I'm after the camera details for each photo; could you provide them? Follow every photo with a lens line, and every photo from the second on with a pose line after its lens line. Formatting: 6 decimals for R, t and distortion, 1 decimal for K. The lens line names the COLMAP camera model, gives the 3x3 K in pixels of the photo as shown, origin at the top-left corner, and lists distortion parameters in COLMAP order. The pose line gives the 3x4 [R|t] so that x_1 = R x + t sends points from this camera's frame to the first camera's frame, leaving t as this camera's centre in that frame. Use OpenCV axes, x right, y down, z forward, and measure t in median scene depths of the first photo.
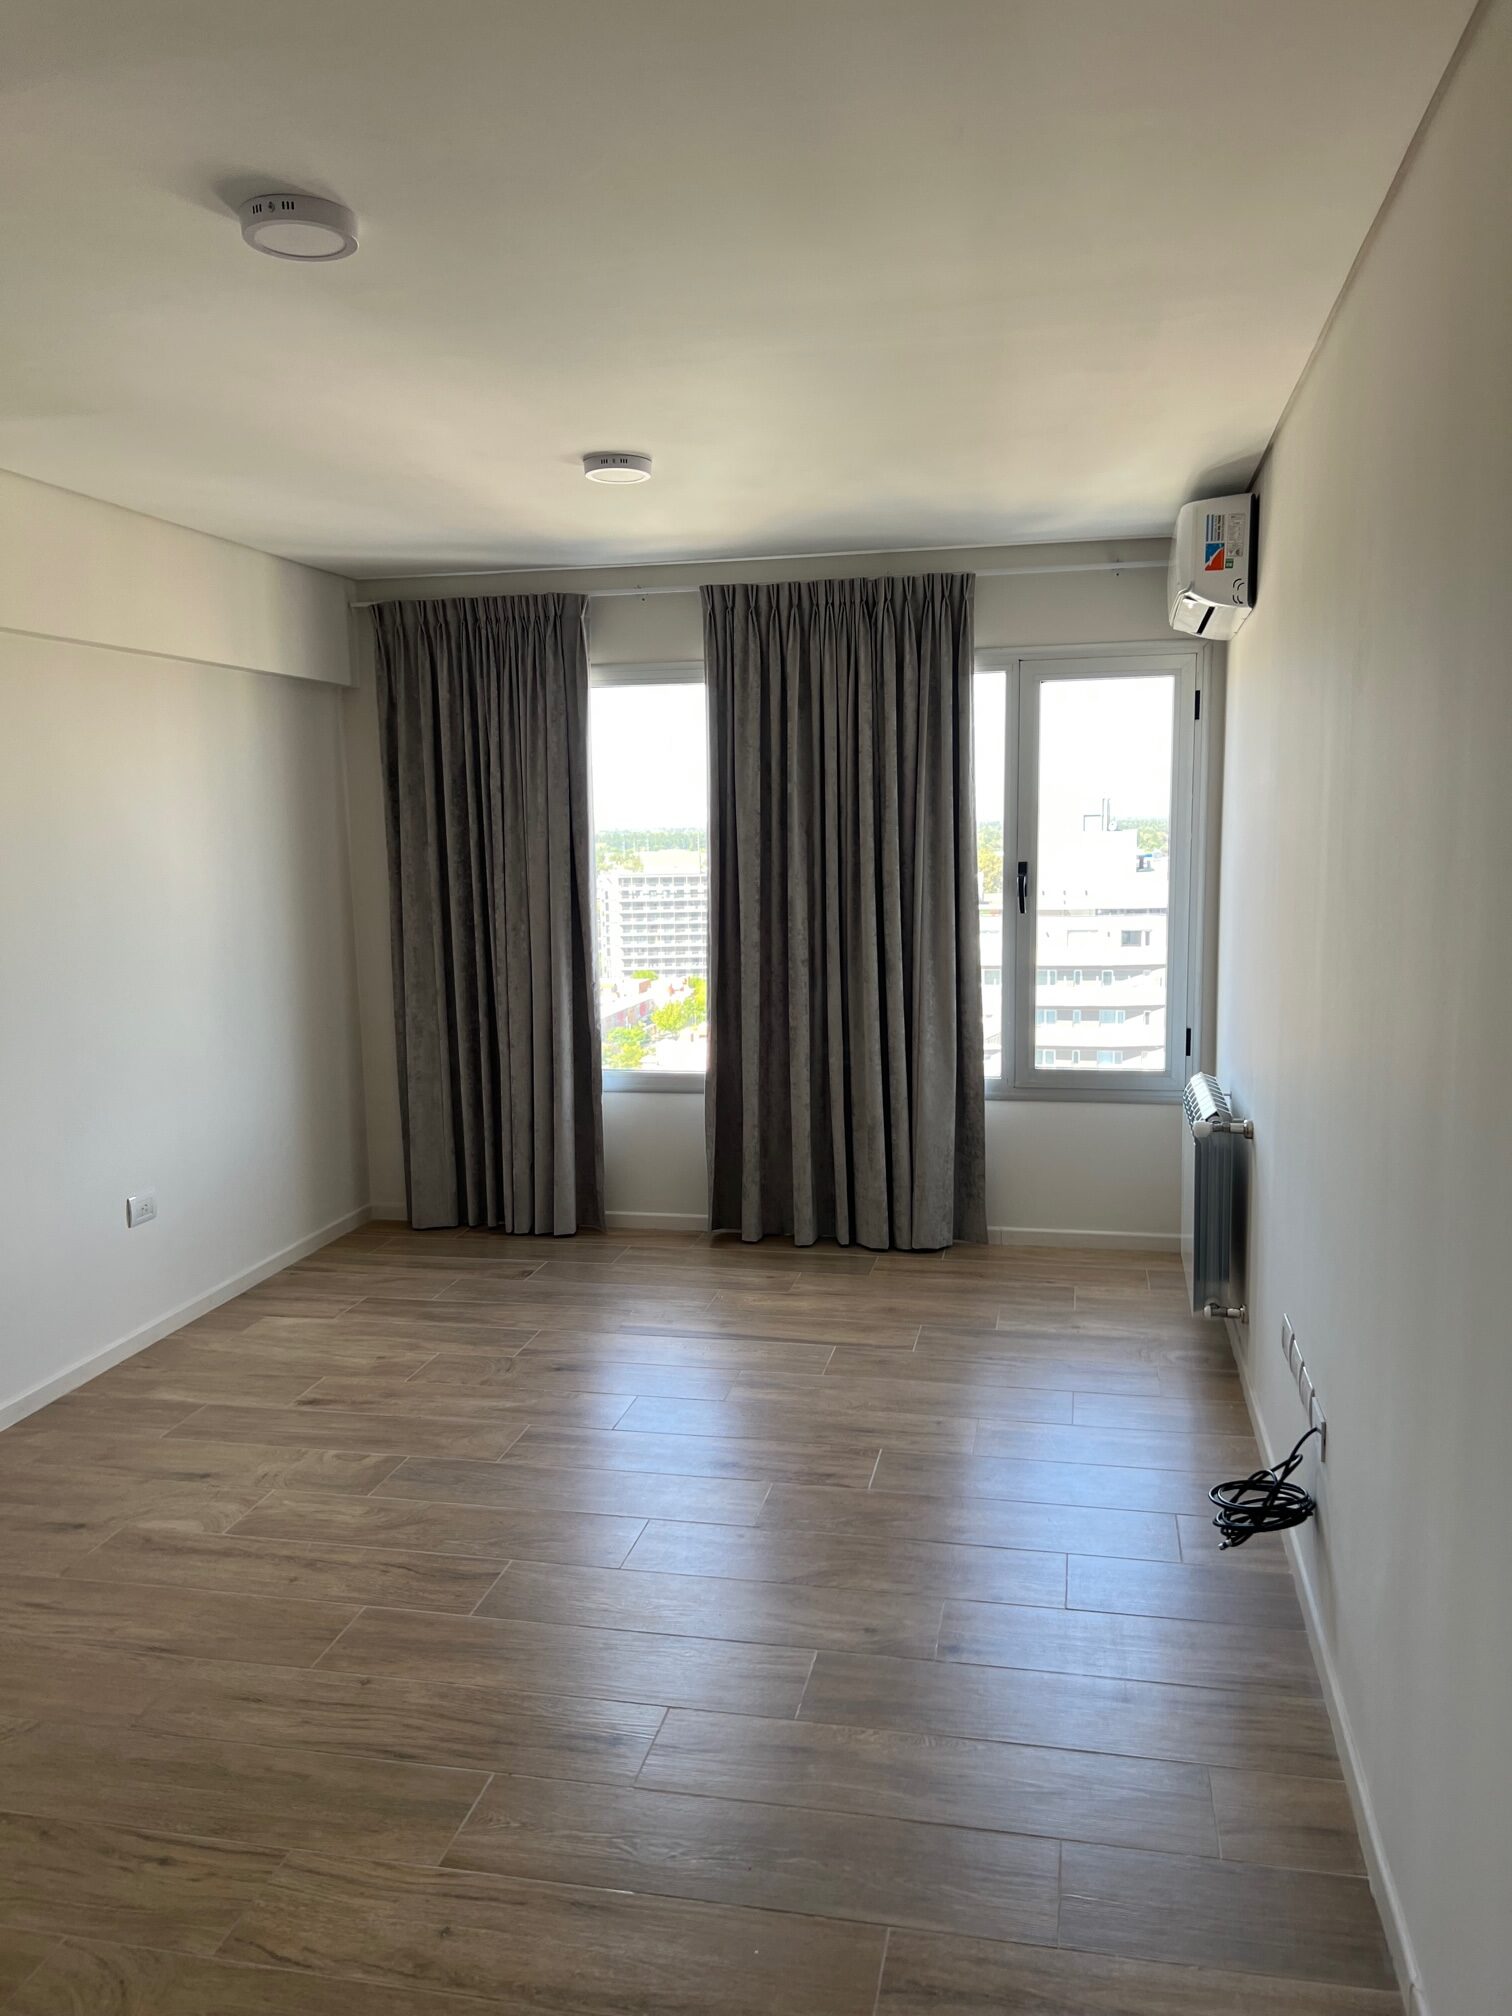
lens RADIAL K [[1492.3, 0, 781.3], [0, 1492.3, 1037.4], [0, 0, 1]] dist [0.042712, -0.051707]
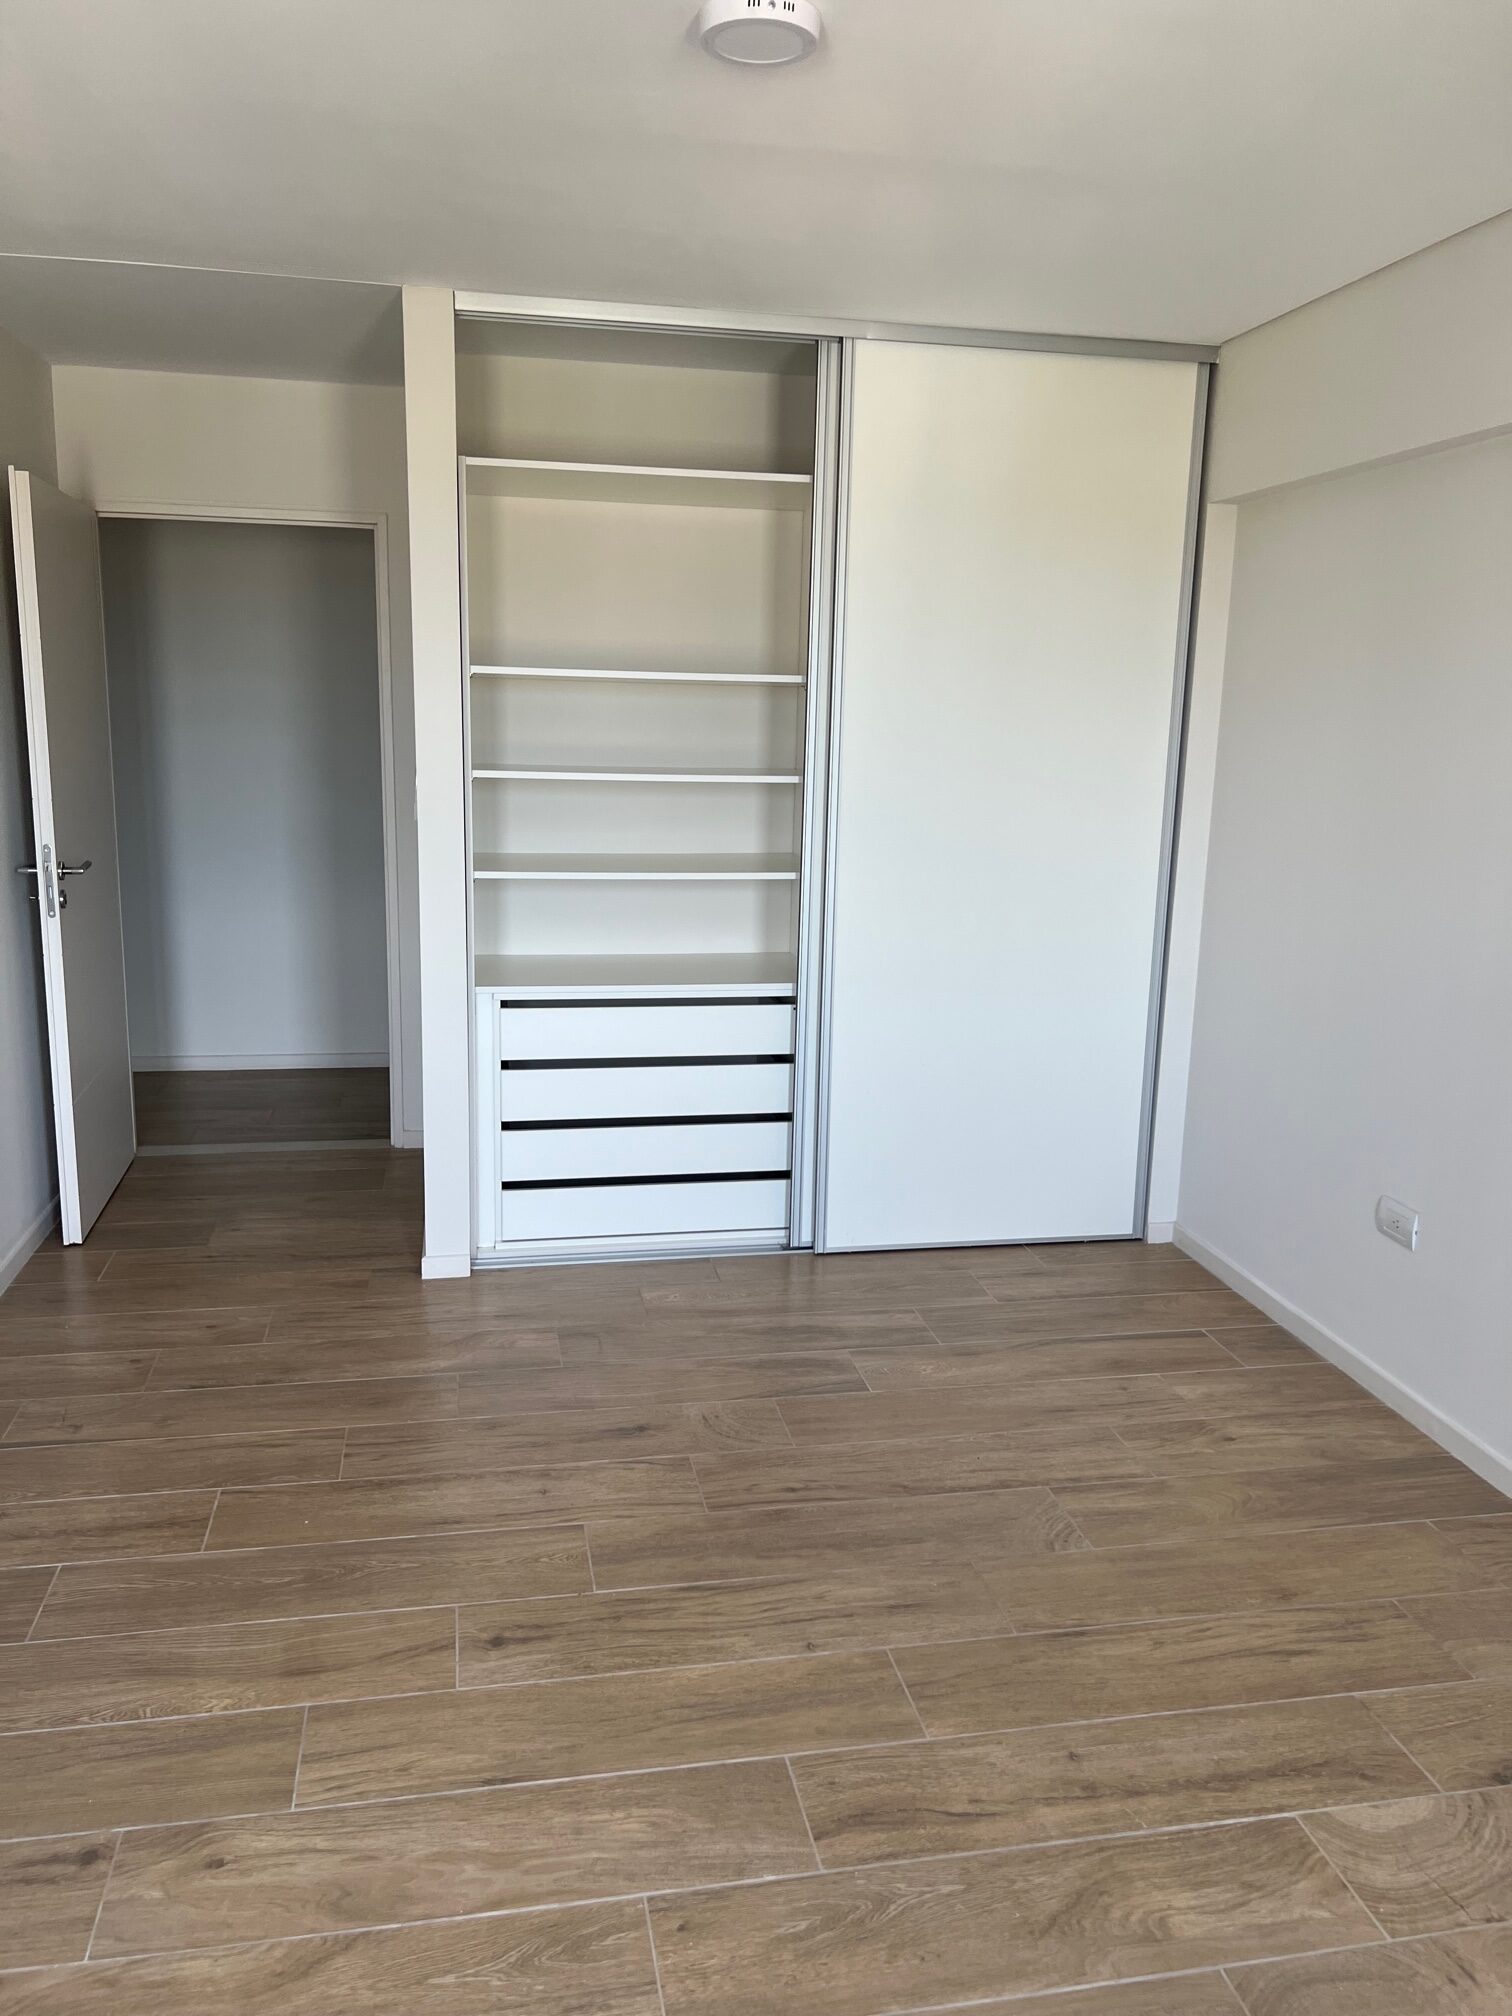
lens RADIAL K [[1492.3, 0, 764.5], [0, 1492.3, 1015.2], [0, 0, 1]] dist [0.042712, -0.051707]
pose [[-0.922365, 0.078021, -0.378358, 0.044165], [-0.058346, 0.940025, 0.336080, -0.167052], [0.381887, 0.332064, -0.862494, 1.194078]]
